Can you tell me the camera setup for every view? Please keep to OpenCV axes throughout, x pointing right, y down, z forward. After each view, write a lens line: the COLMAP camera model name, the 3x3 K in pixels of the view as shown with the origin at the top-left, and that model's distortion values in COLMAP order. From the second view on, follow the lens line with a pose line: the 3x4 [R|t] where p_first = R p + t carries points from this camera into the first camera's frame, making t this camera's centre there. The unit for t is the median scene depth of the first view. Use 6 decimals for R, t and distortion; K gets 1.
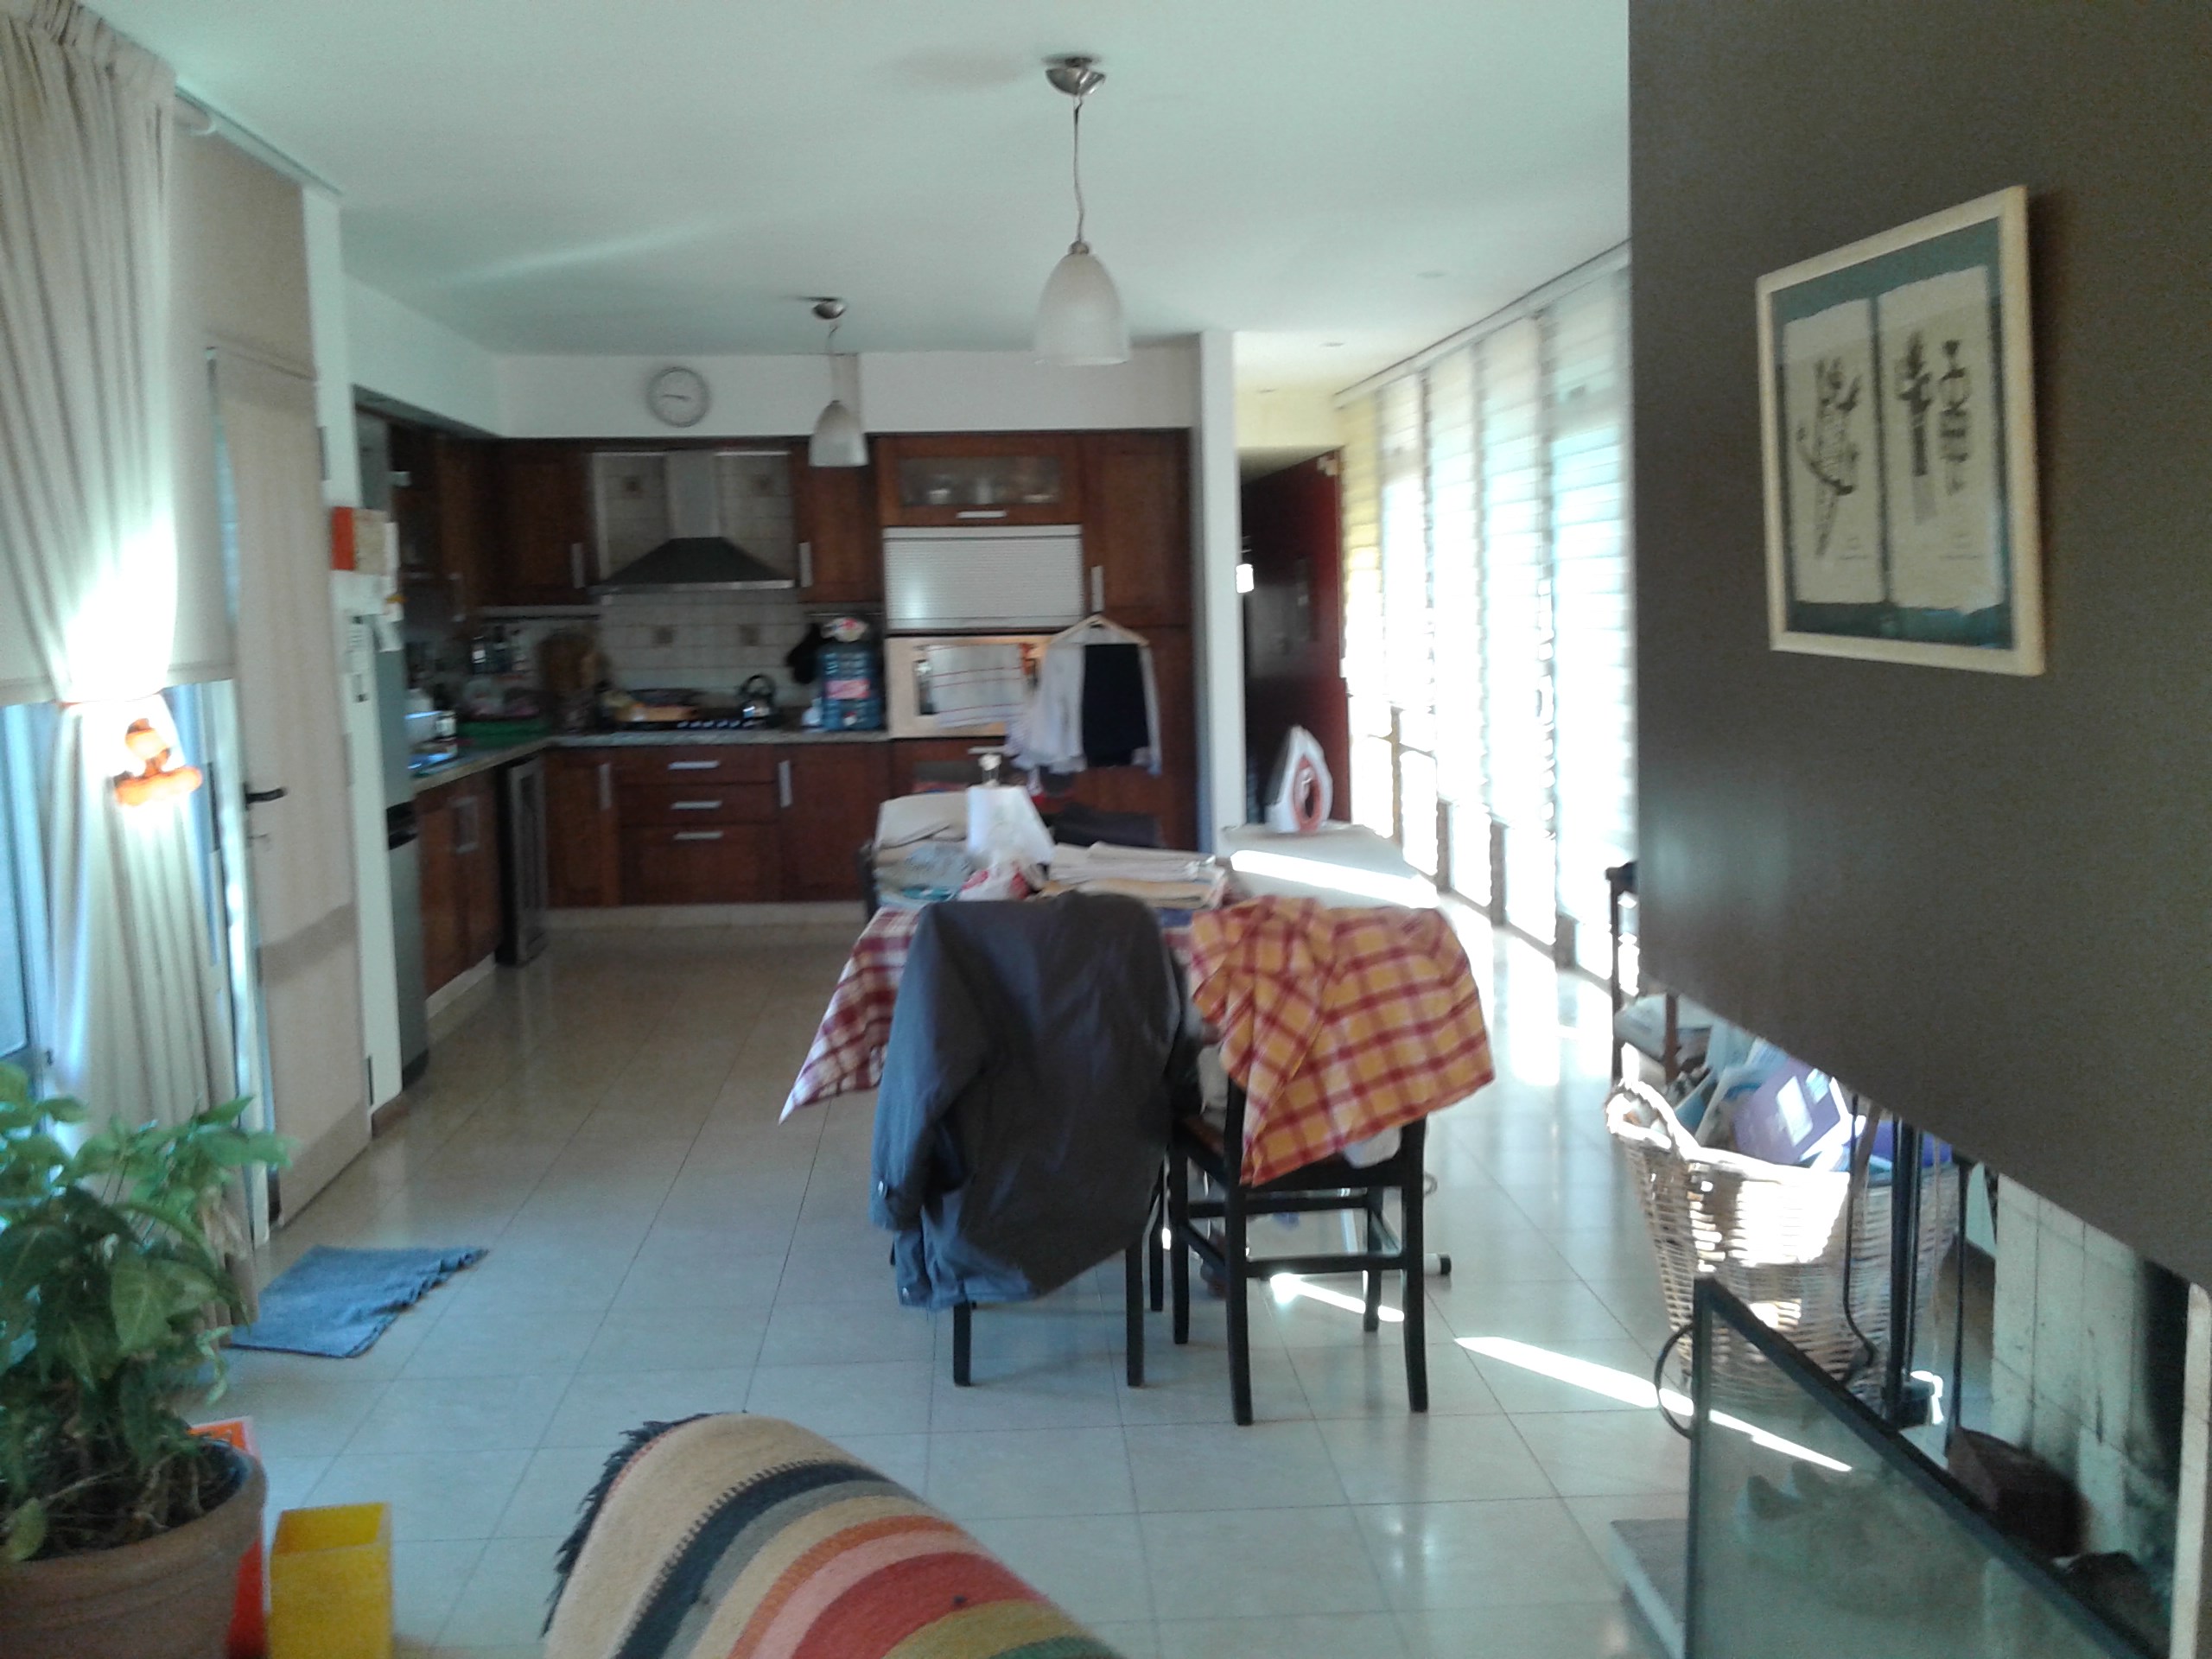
lens RADIAL K [[2009.5, 0, 1106.0], [0, 2009.5, 829.5], [0, 0, 1]] dist [0.007118, 0.000816]
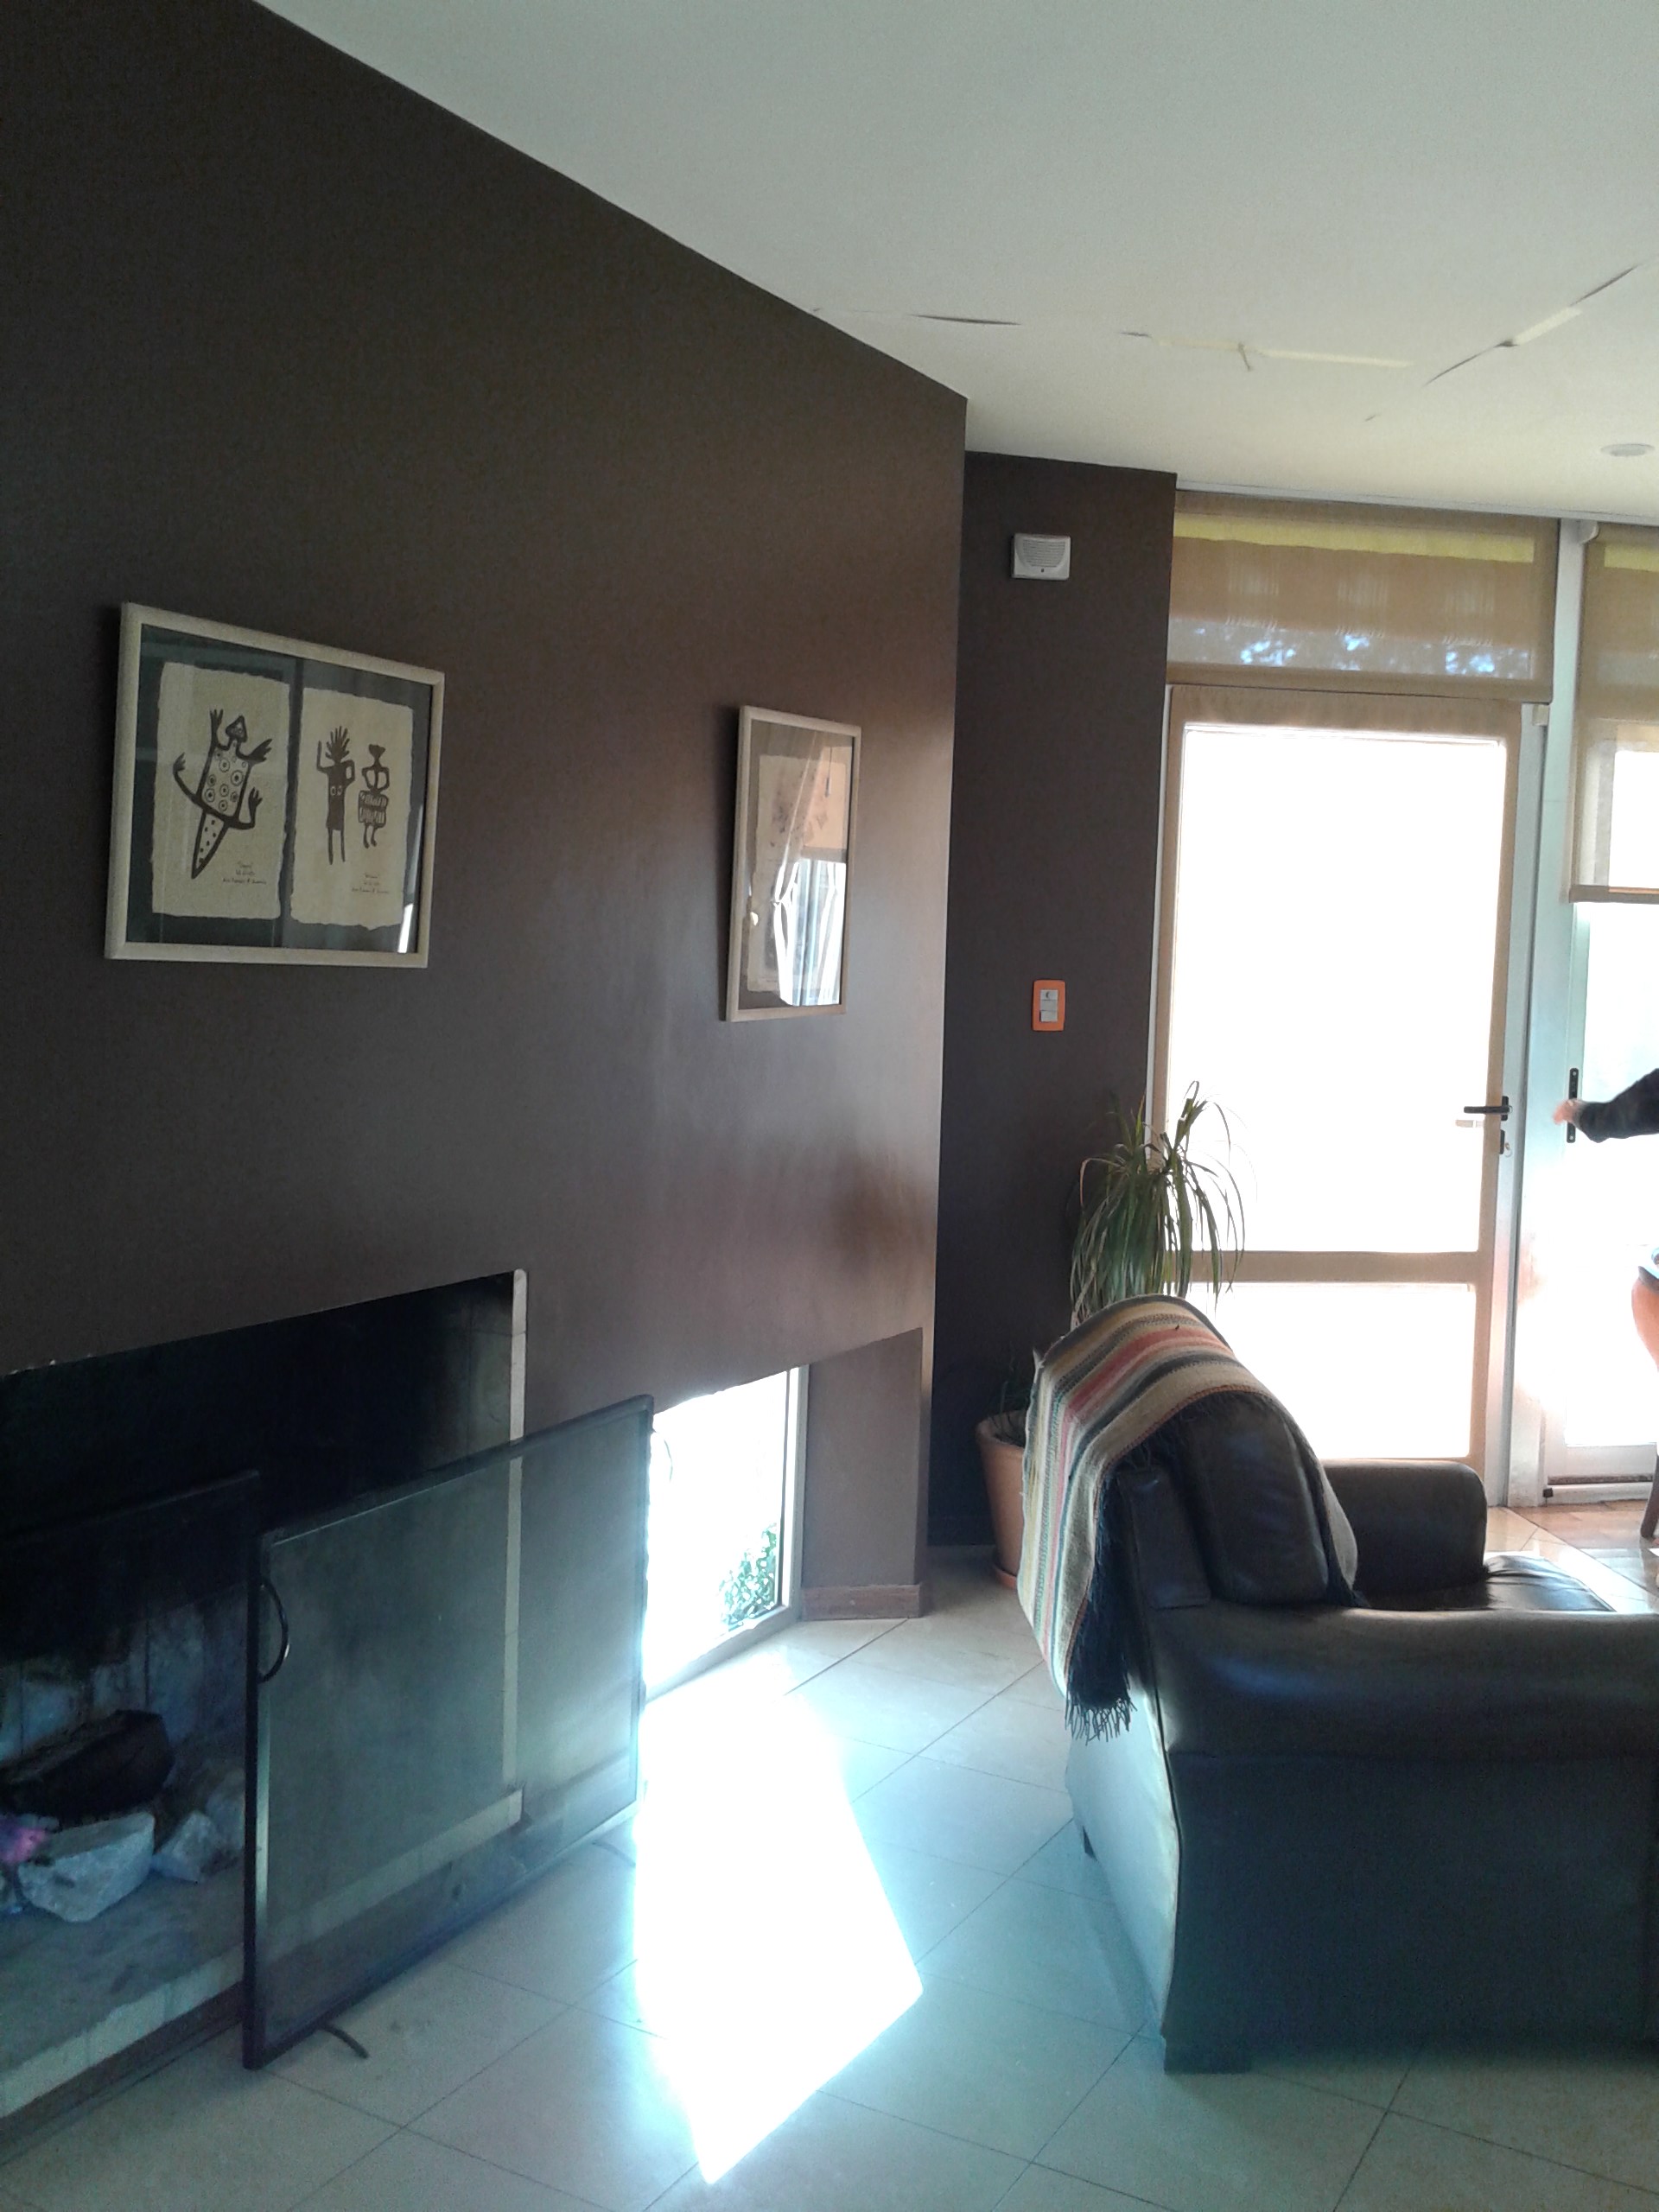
lens RADIAL K [[2009.5, 0, 829.5], [0, 2009.5, 1106.0], [0, 0, 1]] dist [0.007118, 0.000816]
pose [[-0.818512, -0.051792, 0.572150, -0.333989], [0.051613, 0.985271, 0.163024, -0.096112], [-0.572167, 0.162967, -0.803783, 0.955366]]
